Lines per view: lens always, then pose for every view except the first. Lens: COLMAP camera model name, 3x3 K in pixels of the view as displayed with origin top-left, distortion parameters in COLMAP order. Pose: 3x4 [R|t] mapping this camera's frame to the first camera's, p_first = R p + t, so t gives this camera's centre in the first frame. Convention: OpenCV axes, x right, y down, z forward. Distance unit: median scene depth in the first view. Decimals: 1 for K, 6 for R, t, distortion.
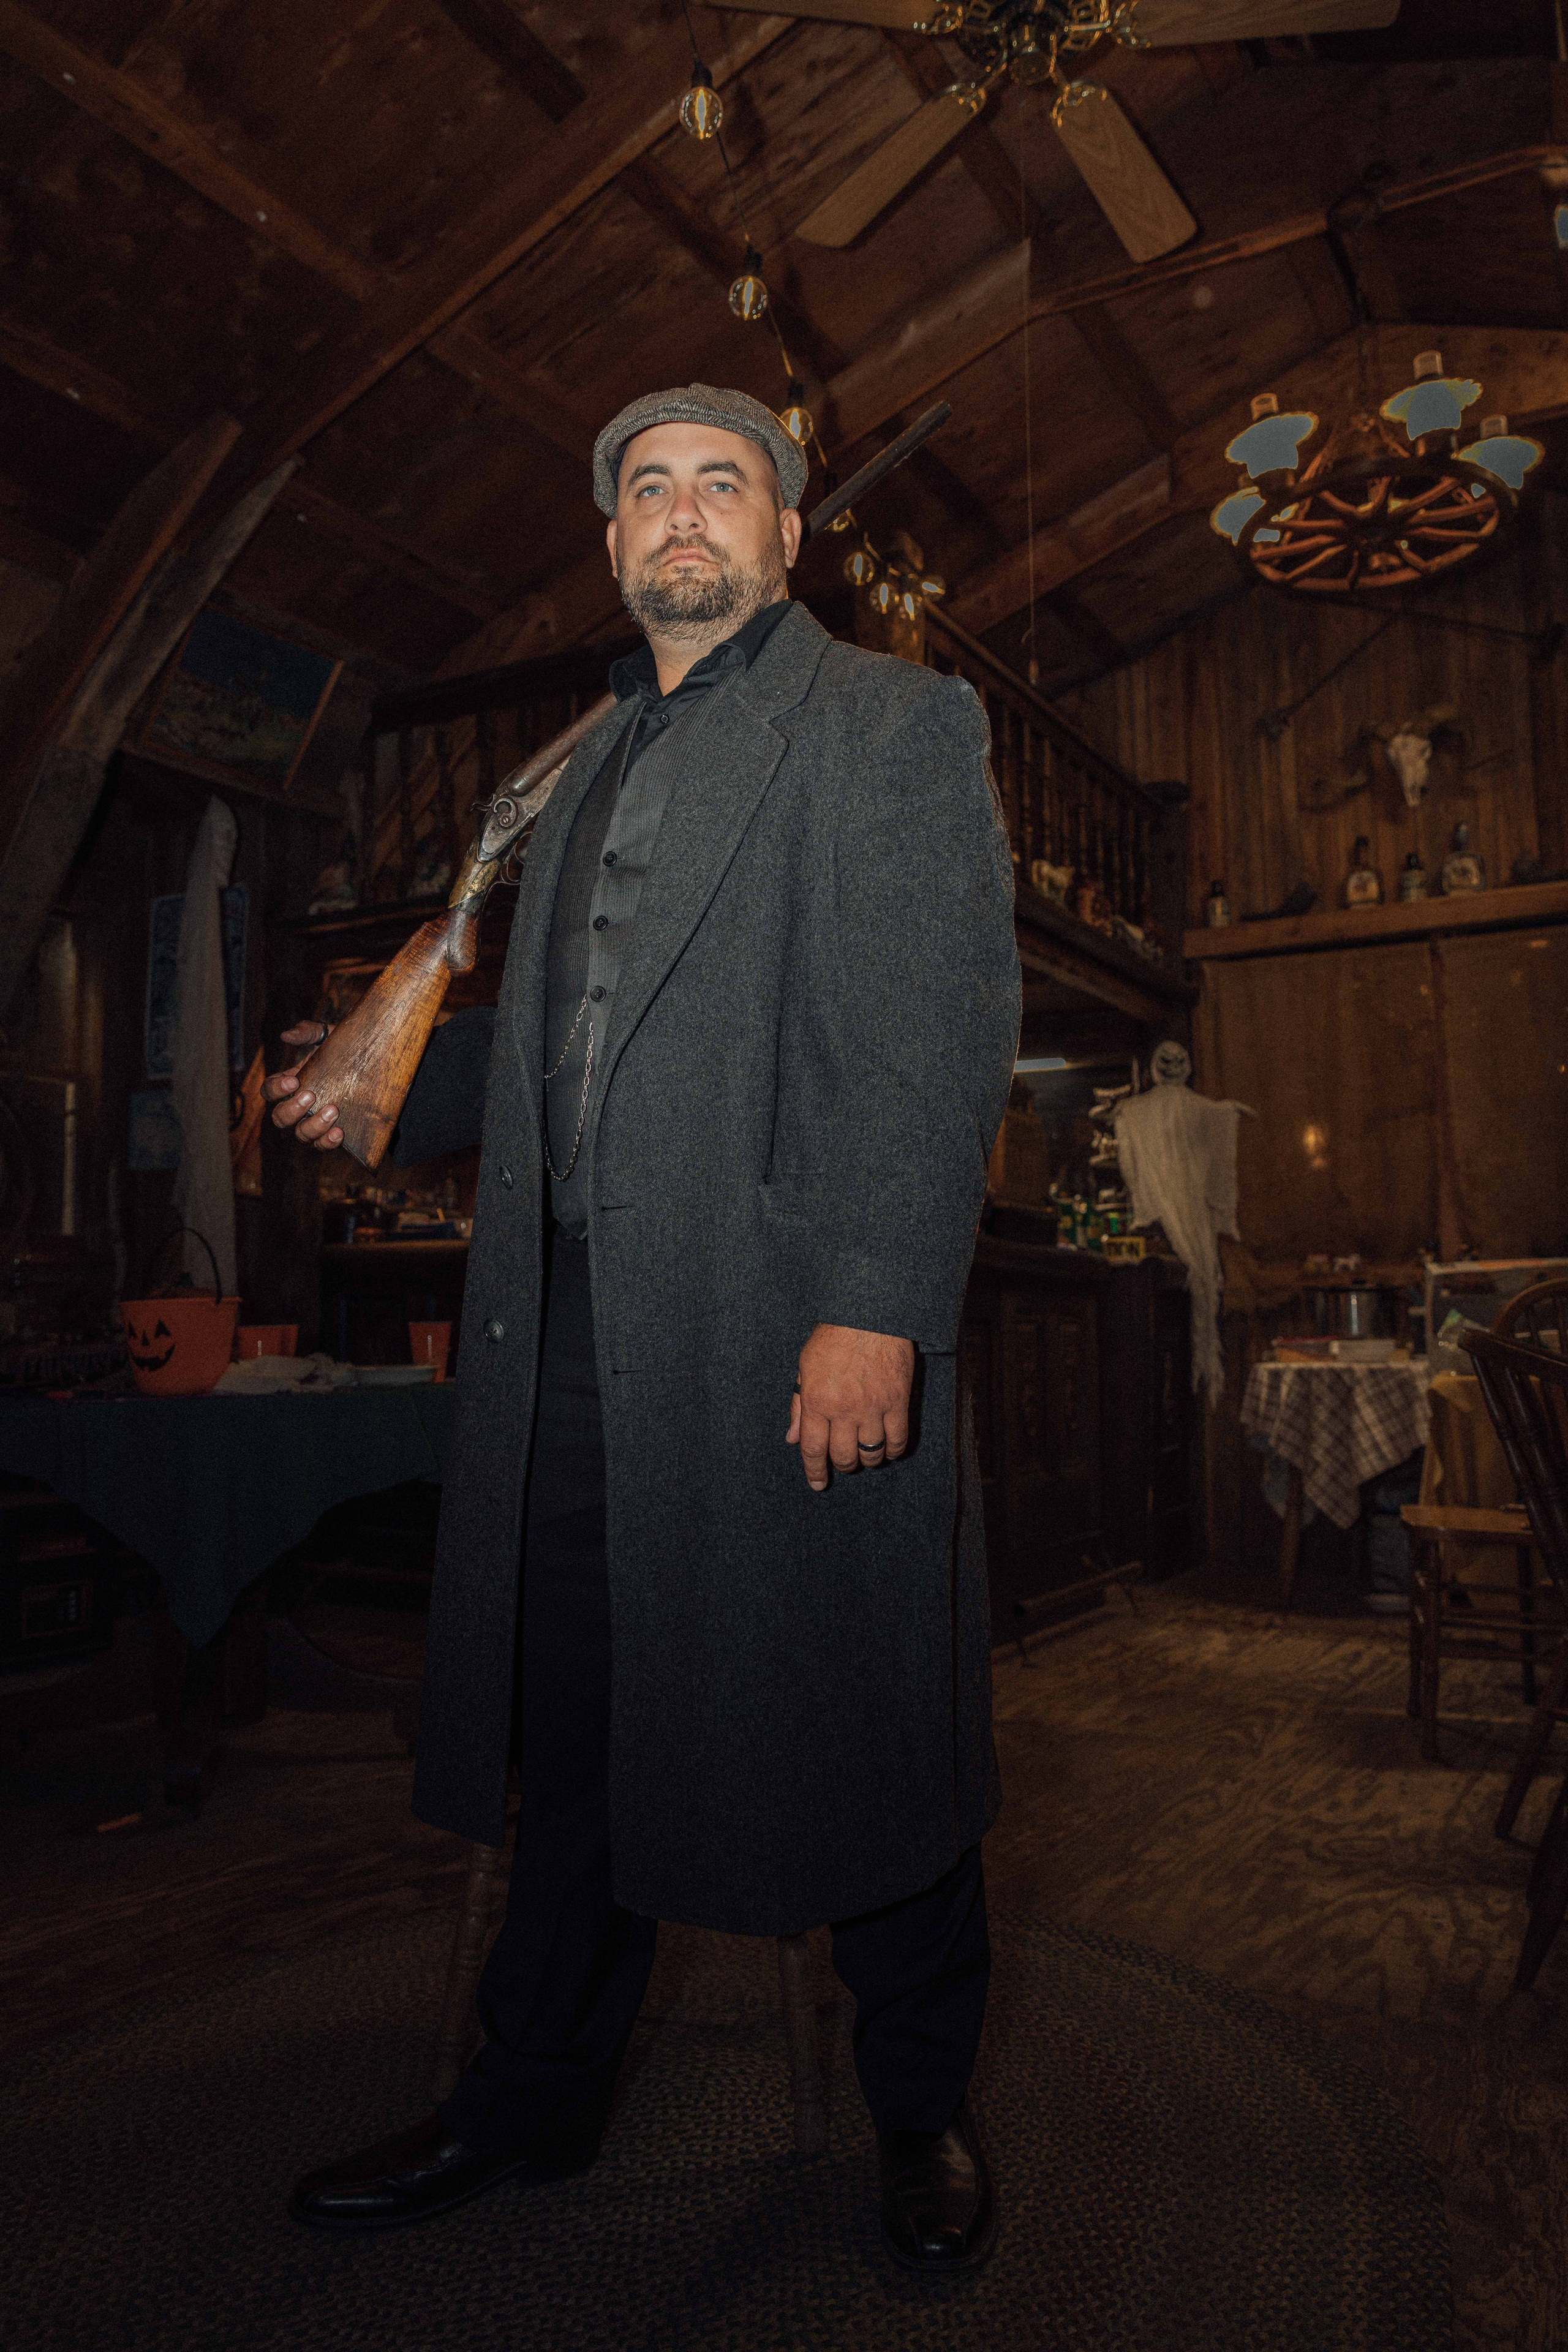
lens RADIAL K [[1734.8, 0, 784.0], [0, 1734.8, 1176.0], [0, 0, 1]] dist [-0.000455, 0.001127]
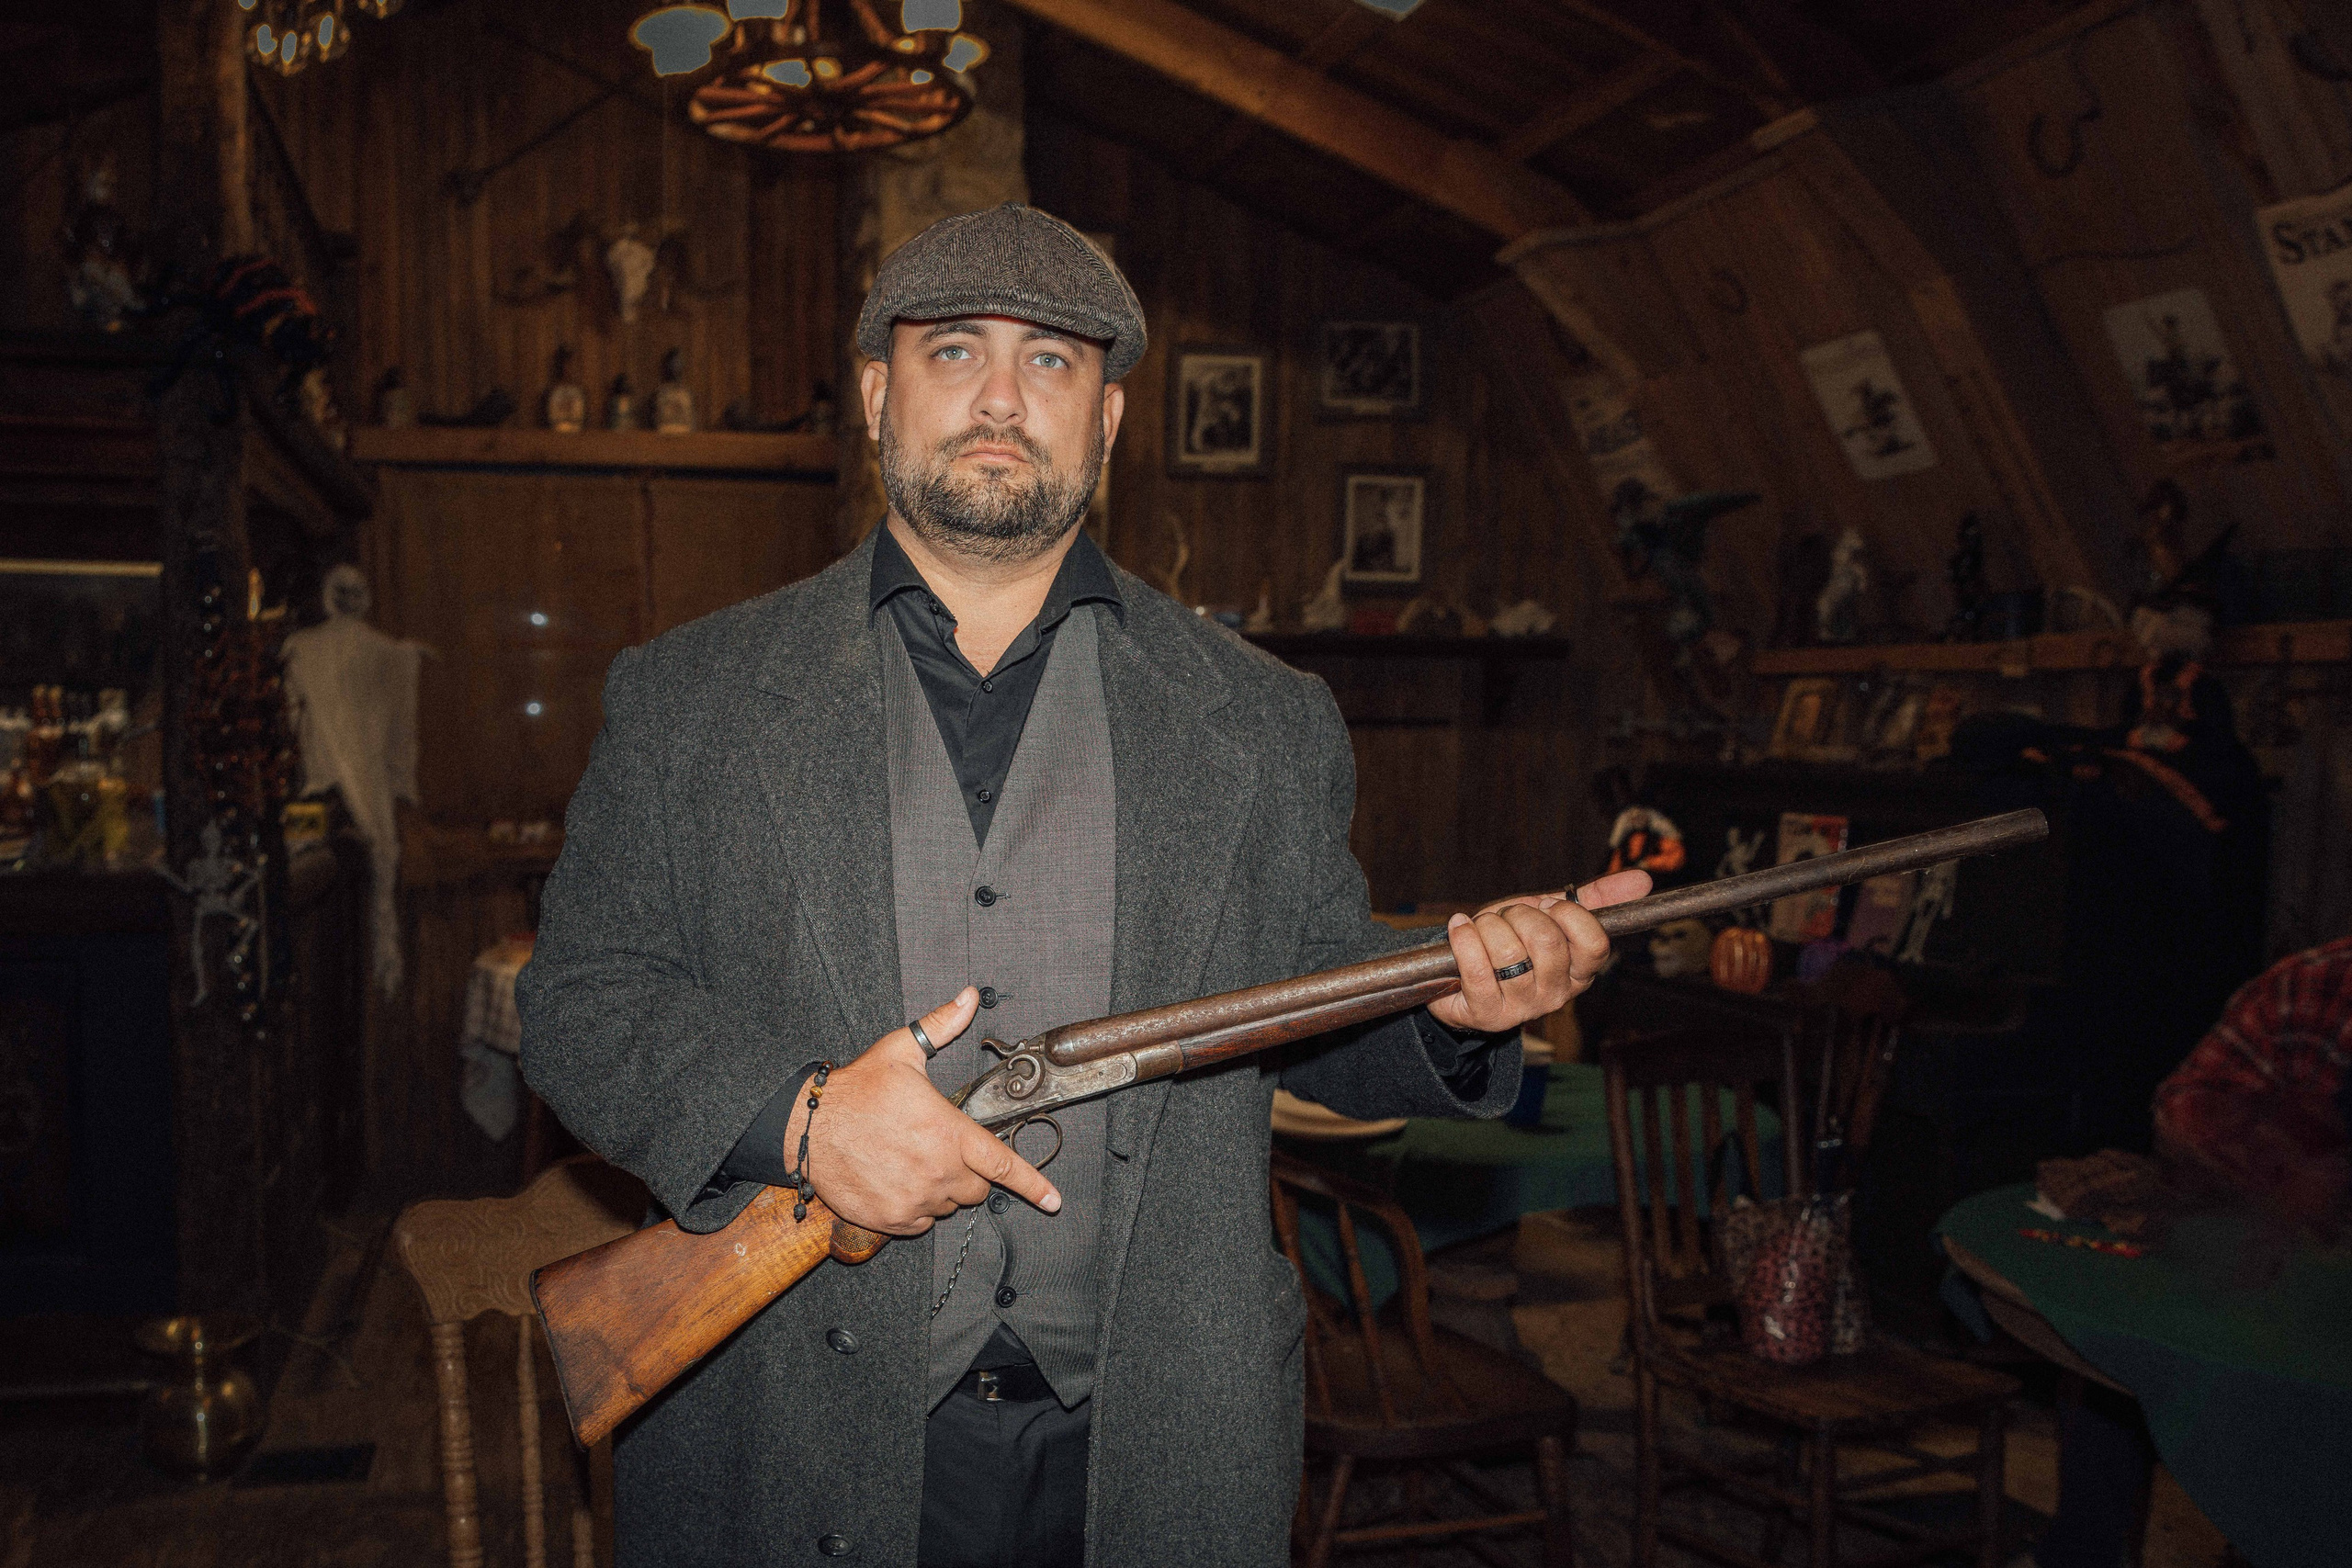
lens RADIAL K [[1972.1, 0, 912.1], [0, 1972.1, 897.8], [0, 0, 1]] dist [-0.013446, -0.001070]
pose [[0.766119, -0.047014, 0.640977, -0.181357], [-0.066828, 0.986088, 0.152202, -0.083765], [-0.639215, -0.159440, 0.752319, 0.100414]]
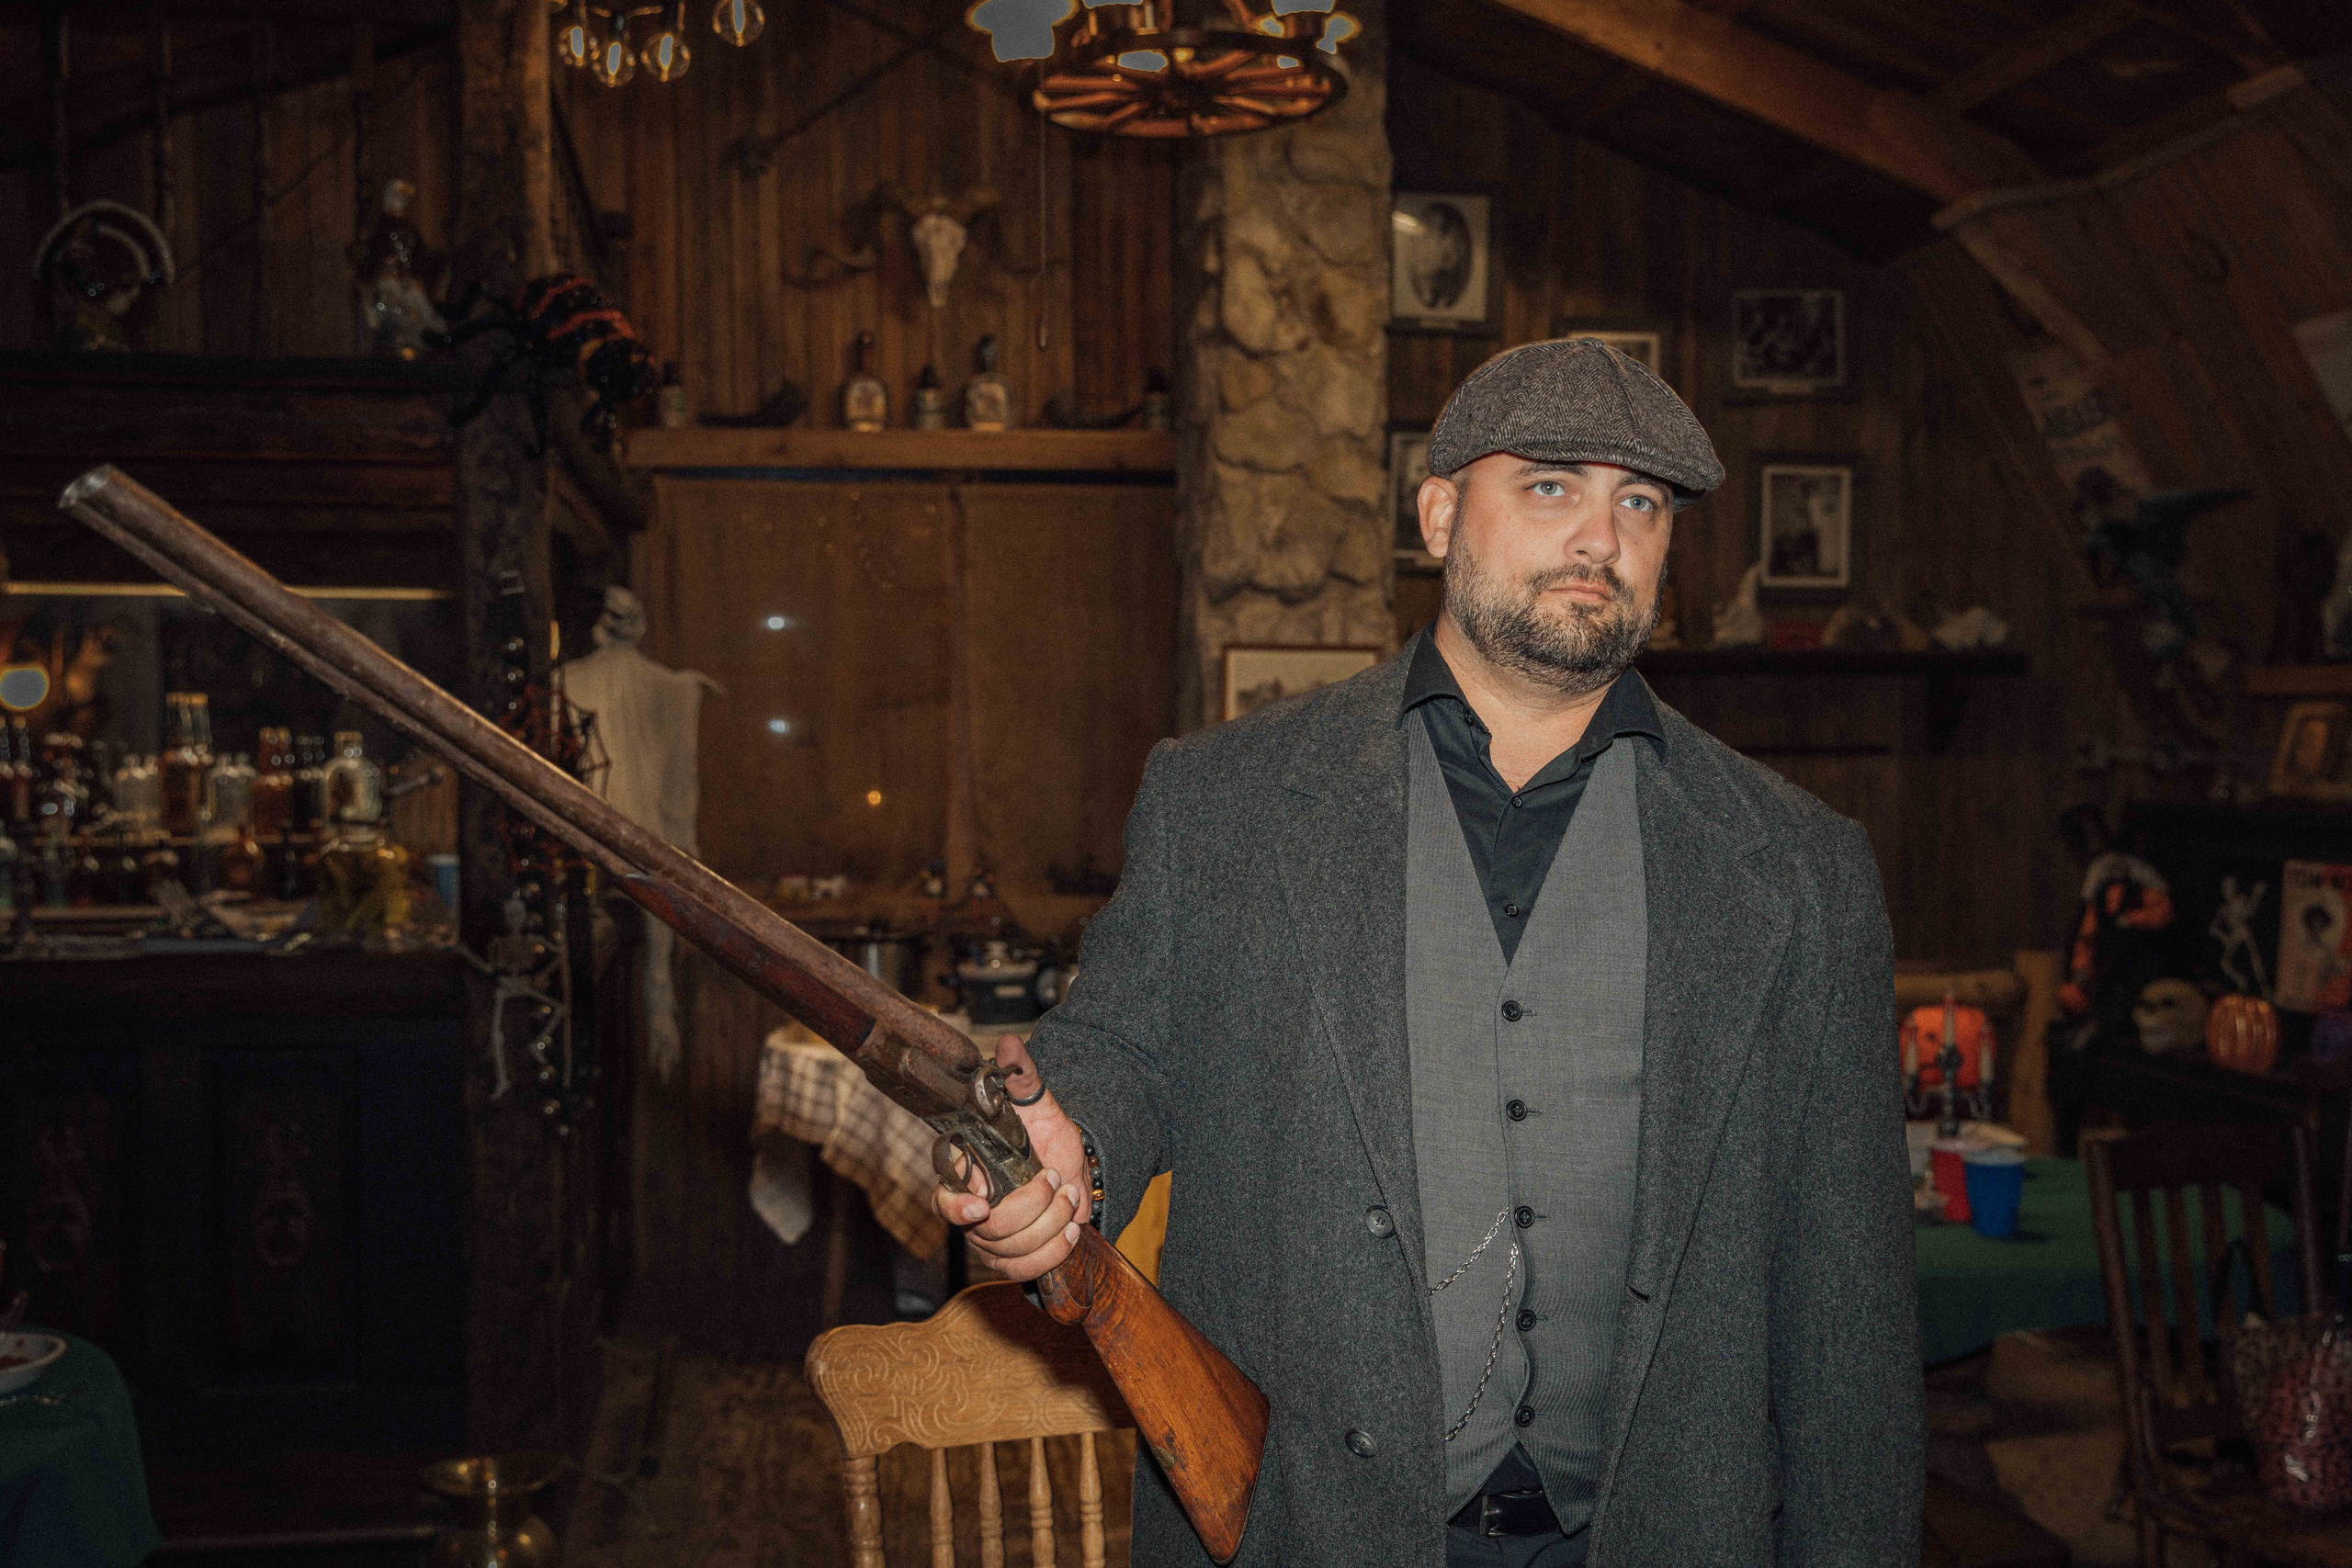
lens RADIAL K [[2395.7, 0, 1144.2], [0, 2395.7, 817.0], [0, 0, 1]] dist [0.003663, 0.027470]
pose [[0.784329, -0.021826, 0.619961, -0.231424], [-0.055290, 0.992944, 0.104906, -0.101243], [-0.617876, -0.116558, 0.777588, 0.076273]]
